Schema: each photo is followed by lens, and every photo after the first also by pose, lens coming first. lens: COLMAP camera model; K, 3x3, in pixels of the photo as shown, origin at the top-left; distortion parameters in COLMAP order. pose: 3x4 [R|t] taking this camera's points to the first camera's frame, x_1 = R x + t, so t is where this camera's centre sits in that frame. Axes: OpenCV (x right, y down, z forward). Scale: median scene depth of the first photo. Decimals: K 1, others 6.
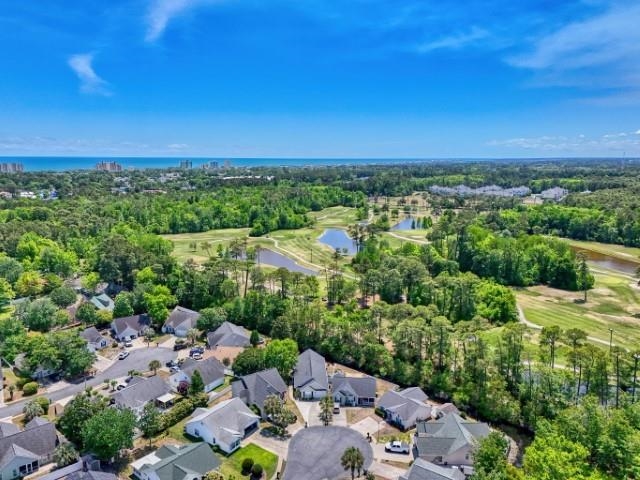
lens RADIAL K [[467.6, 0, 319.8], [0, 467.6, 237.6], [0, 0, 1]] dist [0.079855, -0.066514]
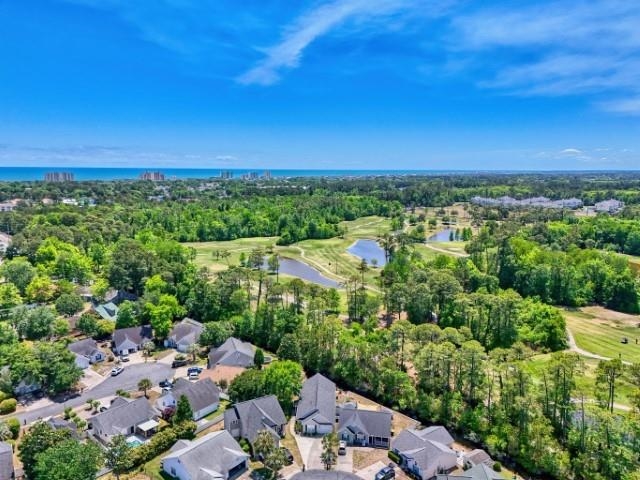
lens RADIAL K [[467.6, 0, 320.2], [0, 467.6, 245.7], [0, 0, 1]] dist [0.079855, -0.066514]
pose [[0.996414, 0.017702, -0.082738, 0.043889], [-0.018282, 0.999813, -0.006252, 0.005241], [0.082612, 0.007743, 0.996552, 0.113640]]
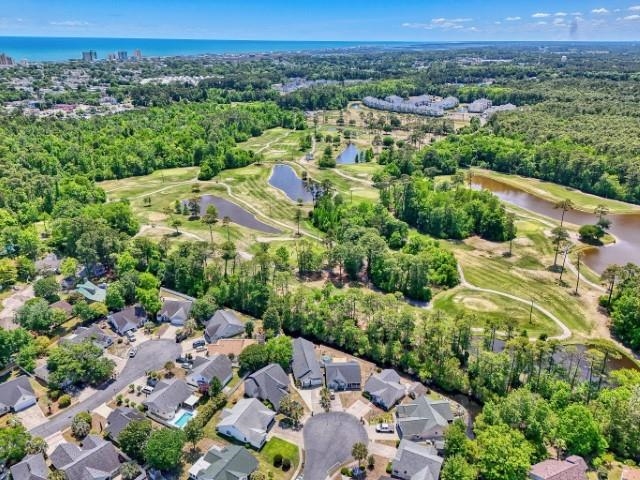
lens RADIAL K [[467.6, 0, 319.0], [0, 467.6, 239.7], [0, 0, 1]] dist [0.079855, -0.066514]
pose [[0.987745, -0.057140, 0.145241, -0.118208], [0.022153, 0.972480, 0.231929, -0.248613], [-0.154497, -0.225870, 0.961828, -0.084856]]
